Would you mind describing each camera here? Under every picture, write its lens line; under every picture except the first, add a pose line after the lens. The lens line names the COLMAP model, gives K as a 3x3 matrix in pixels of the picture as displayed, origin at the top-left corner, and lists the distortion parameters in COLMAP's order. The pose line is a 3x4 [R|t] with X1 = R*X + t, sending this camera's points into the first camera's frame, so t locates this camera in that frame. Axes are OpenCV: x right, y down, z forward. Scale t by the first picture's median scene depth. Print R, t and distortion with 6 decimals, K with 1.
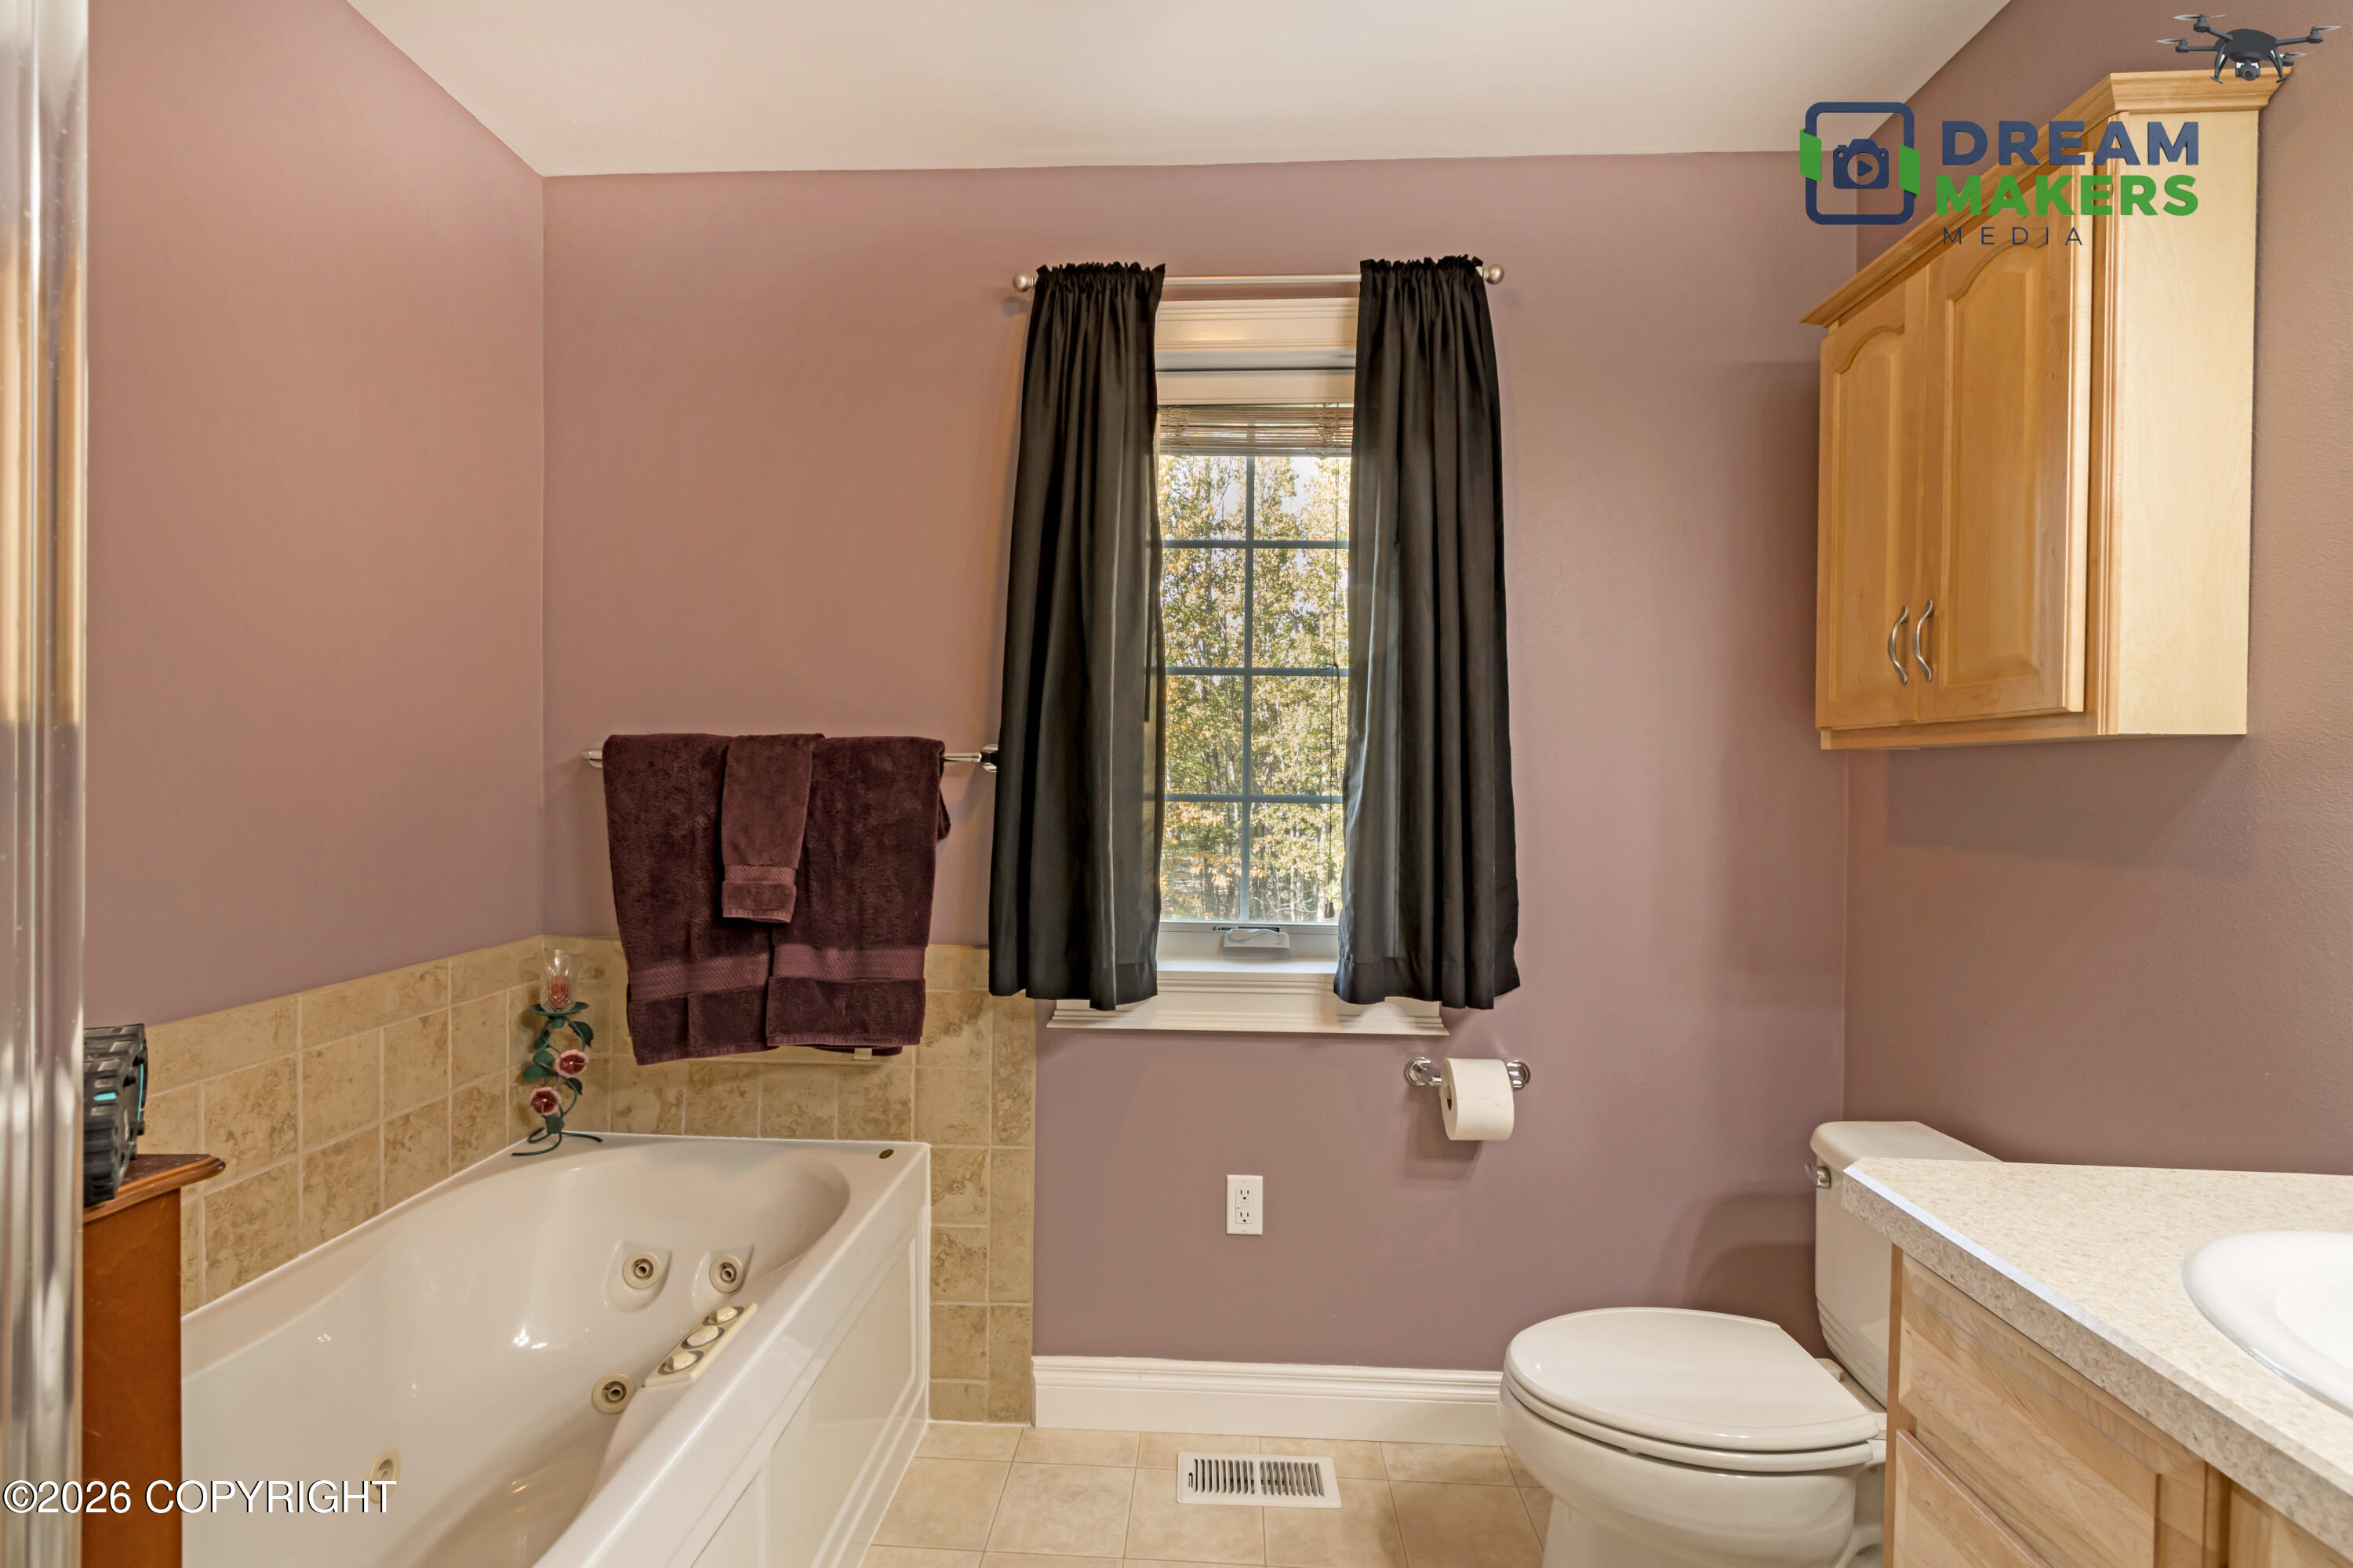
lens RADIAL K [[1086.0, 0, 1169.6], [0, 1086.0, 790.7], [0, 0, 1]] dist [0.004314, -0.001159]
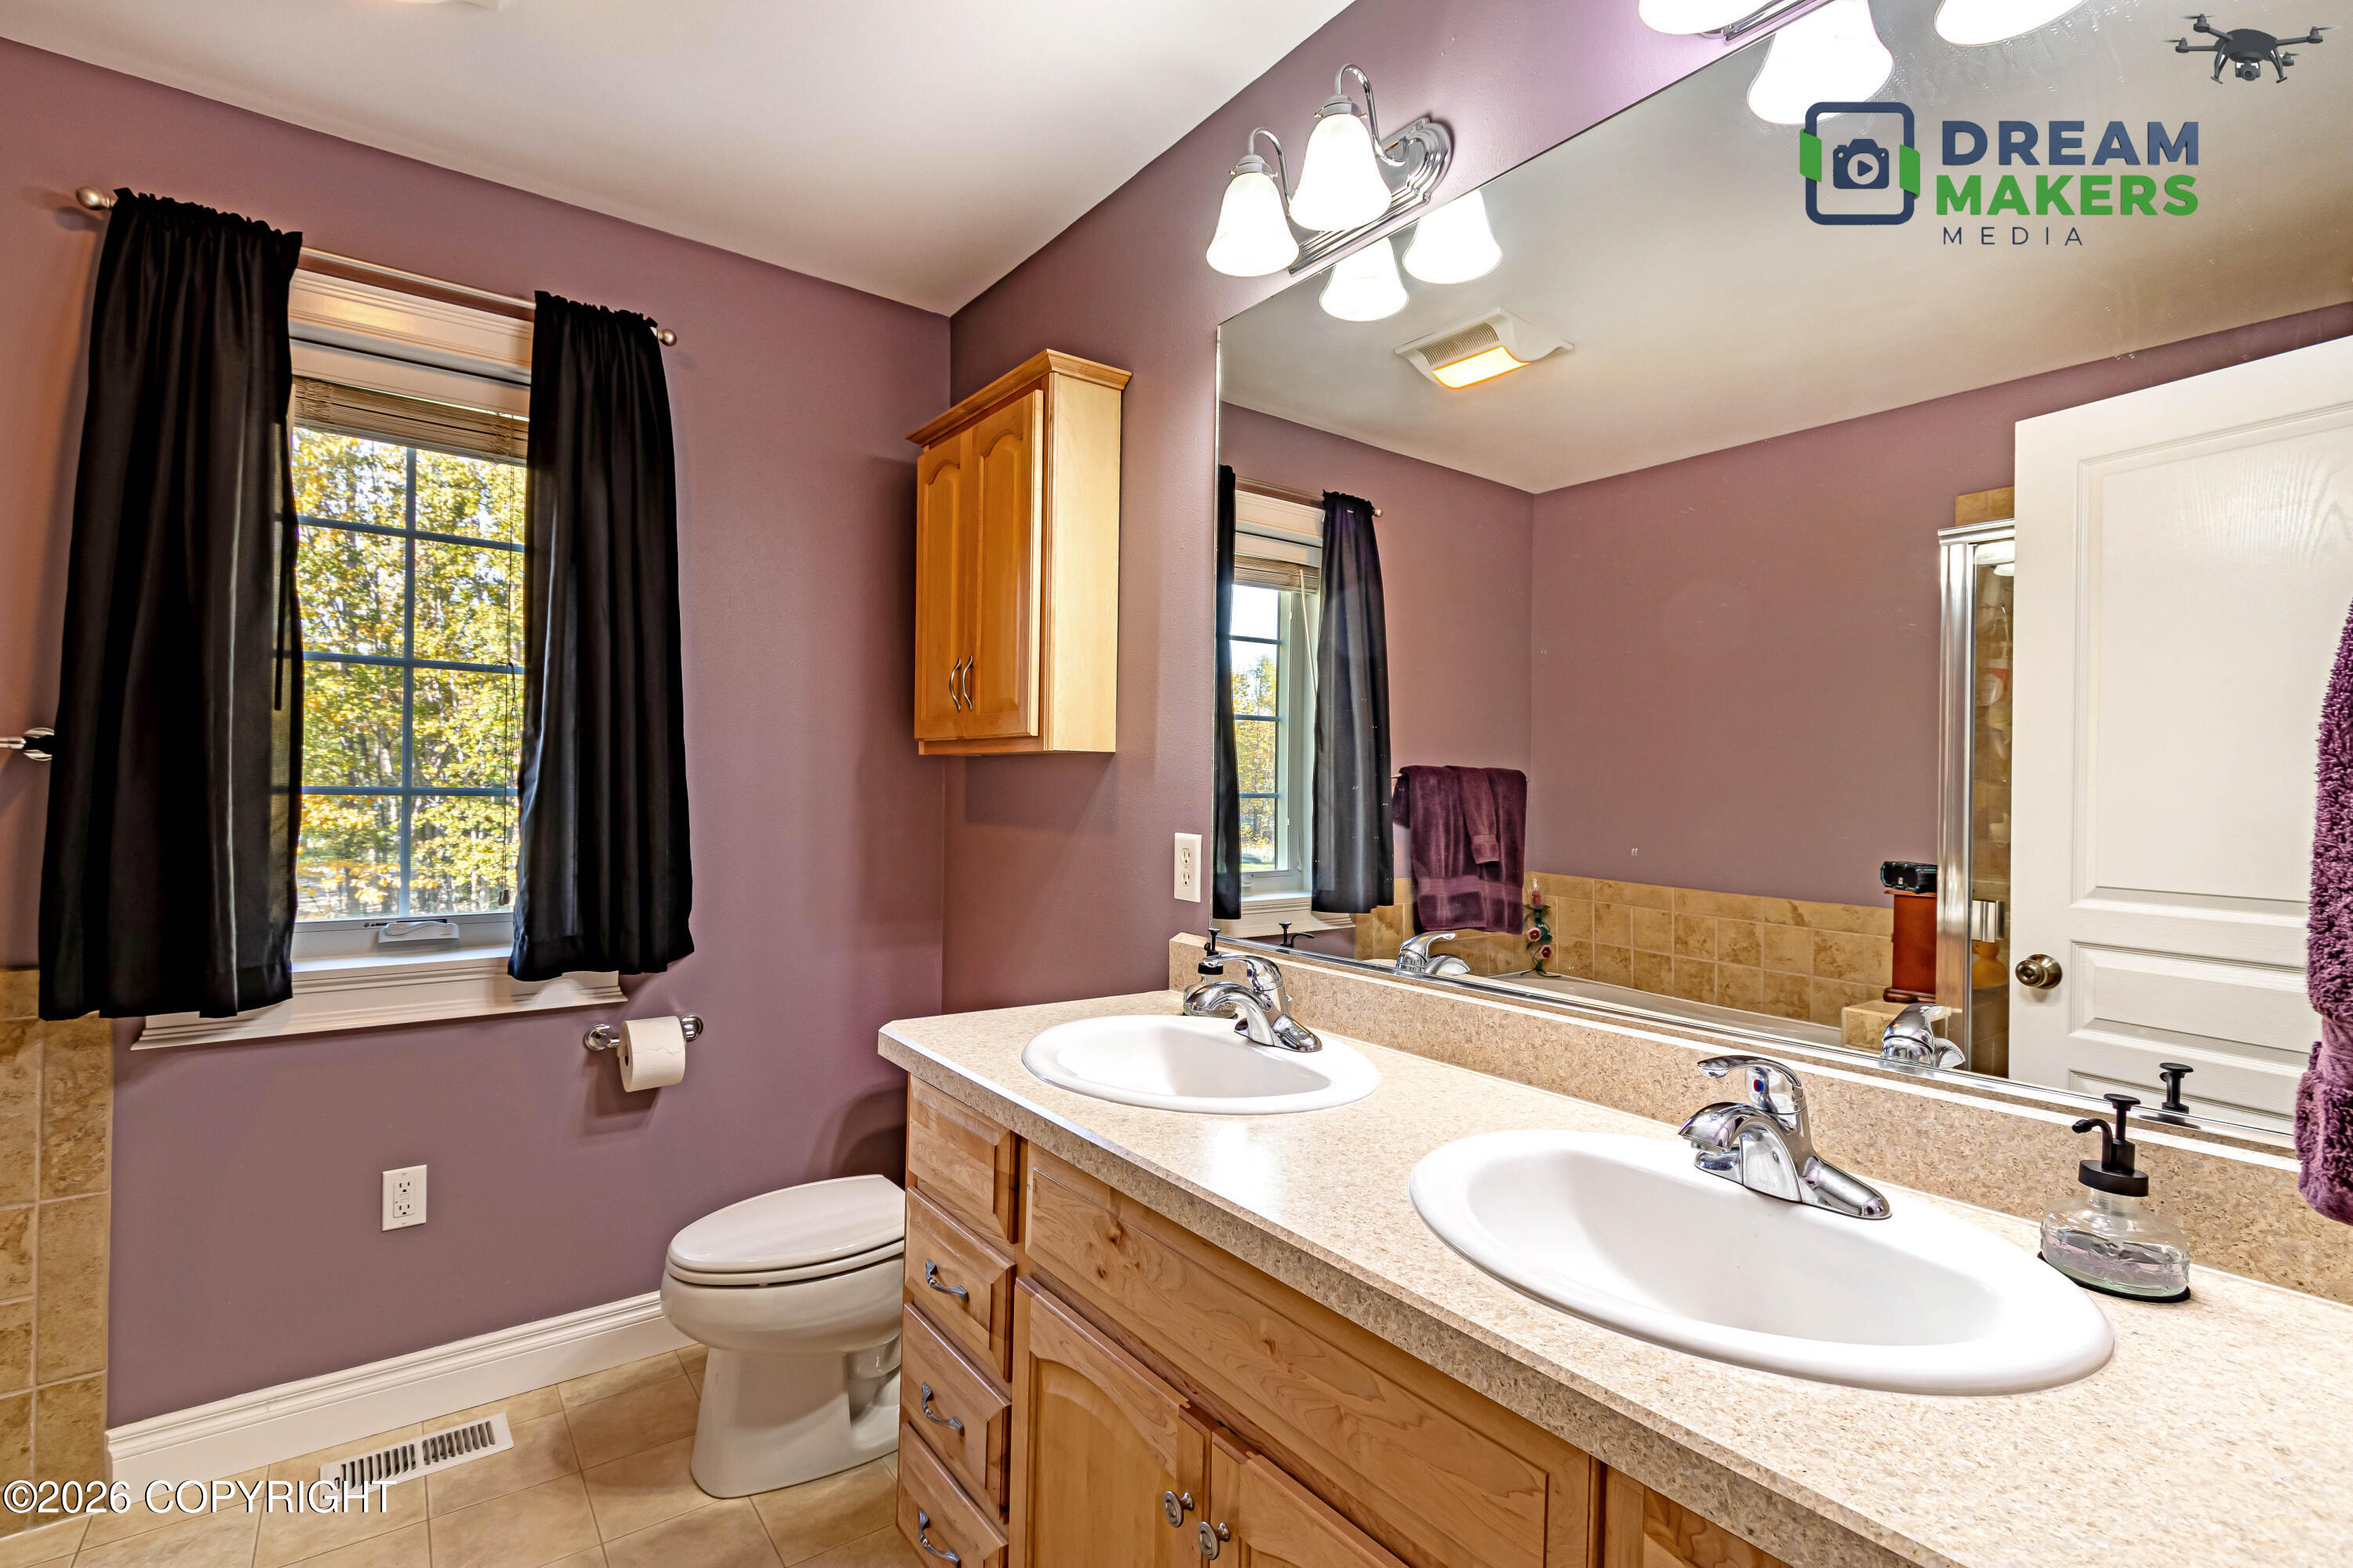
lens RADIAL K [[1086.0, 0, 1169.6], [0, 1086.0, 790.7], [0, 0, 1]] dist [0.004314, -0.001159]
pose [[0.776944, -0.000767, 0.629570, -0.014780], [-0.002107, 0.999990, 0.003818, 0.001541], [-0.629566, -0.004292, 0.776935, -0.228147]]
